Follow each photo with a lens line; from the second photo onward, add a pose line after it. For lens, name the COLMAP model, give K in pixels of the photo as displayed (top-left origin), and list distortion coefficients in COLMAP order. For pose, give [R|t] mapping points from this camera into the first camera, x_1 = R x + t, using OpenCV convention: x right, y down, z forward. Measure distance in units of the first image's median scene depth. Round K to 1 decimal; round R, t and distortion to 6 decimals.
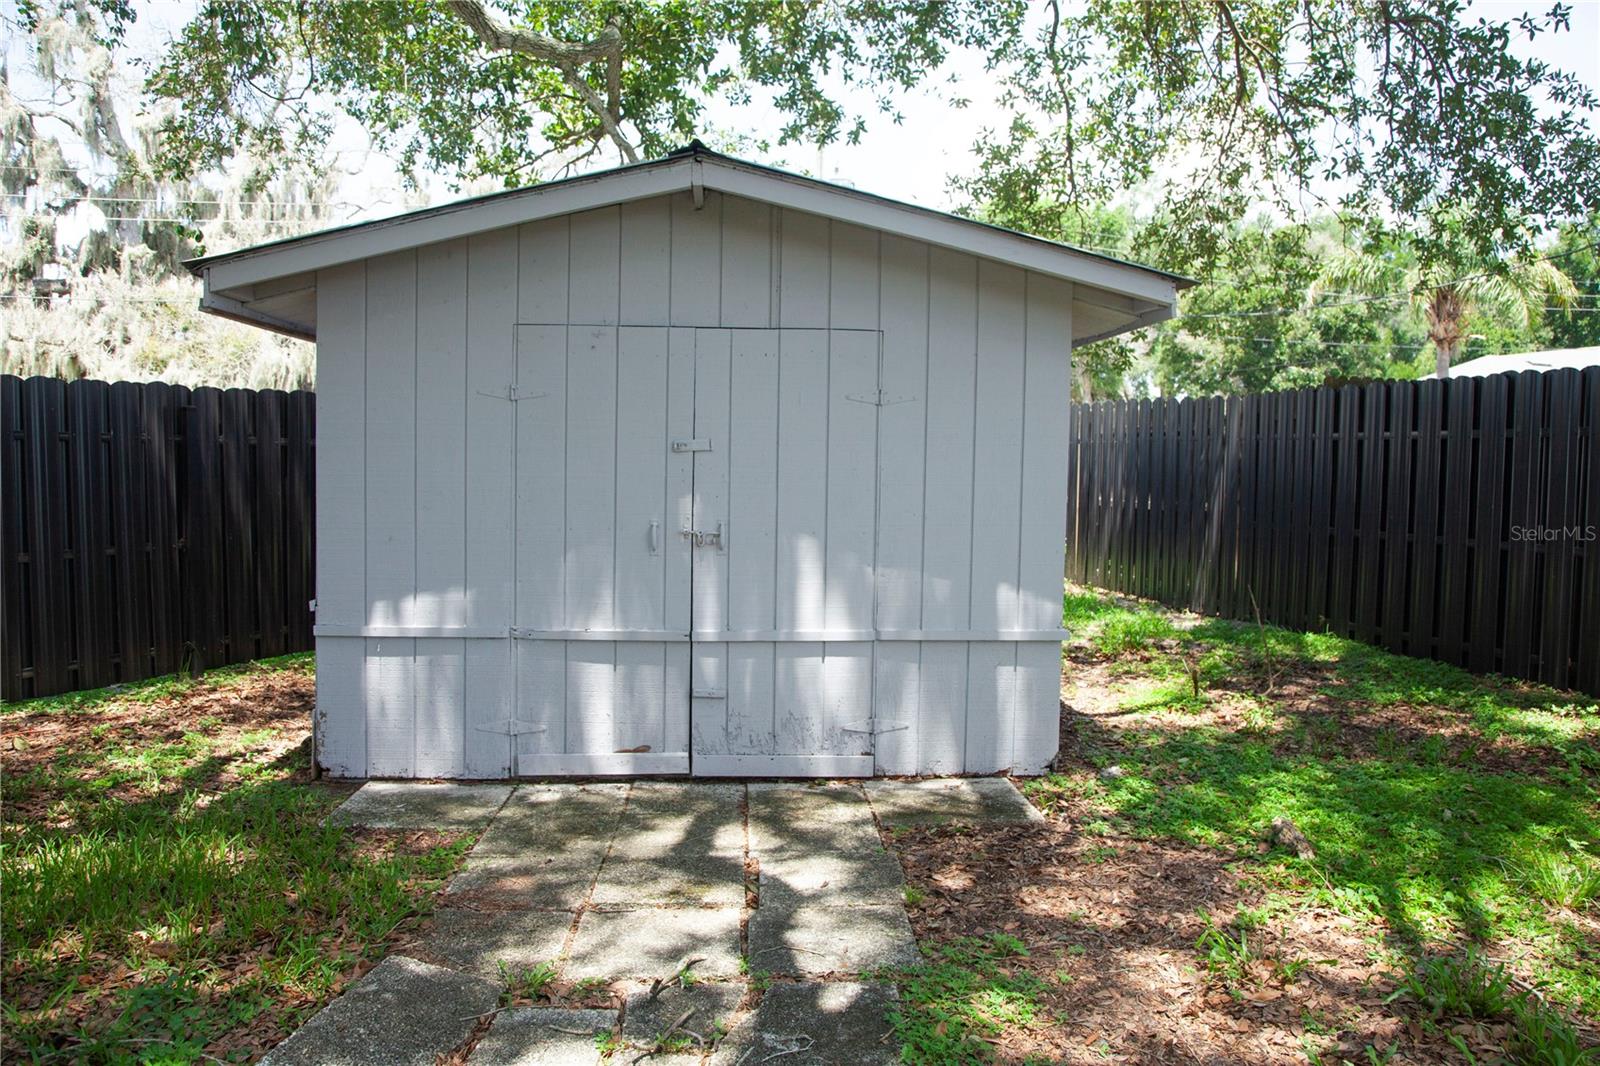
lens RADIAL K [[1096.3, 0, 824.4], [0, 1096.3, 538.4], [0, 0, 1]] dist [-0.124256, 0.070999]
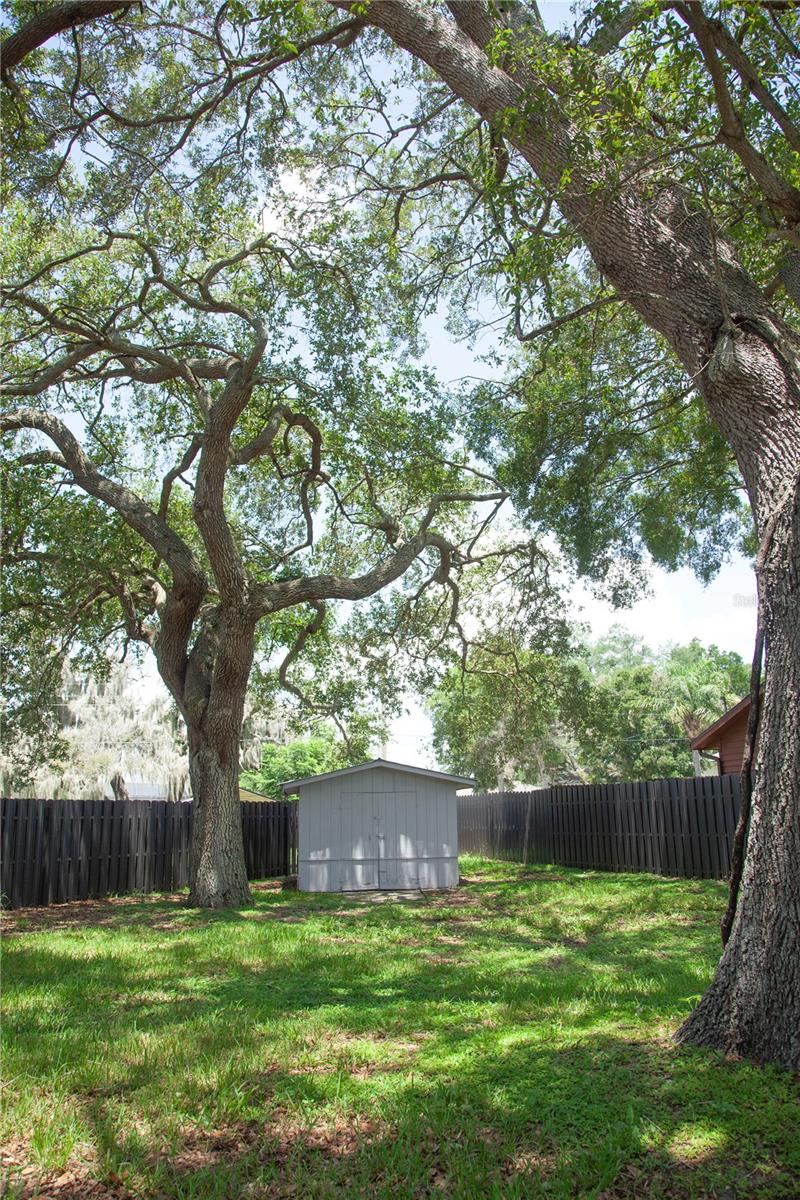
lens RADIAL K [[822.2, 0, 400.0], [0, 822.2, 600.0], [0, 0, 1]] dist [-0.124256, 0.070999]
pose [[0.998943, -0.009132, 0.045056, -0.178086], [0.022843, 0.949118, -0.314090, 0.132970], [-0.039895, 0.314787, 0.948323, -2.664547]]
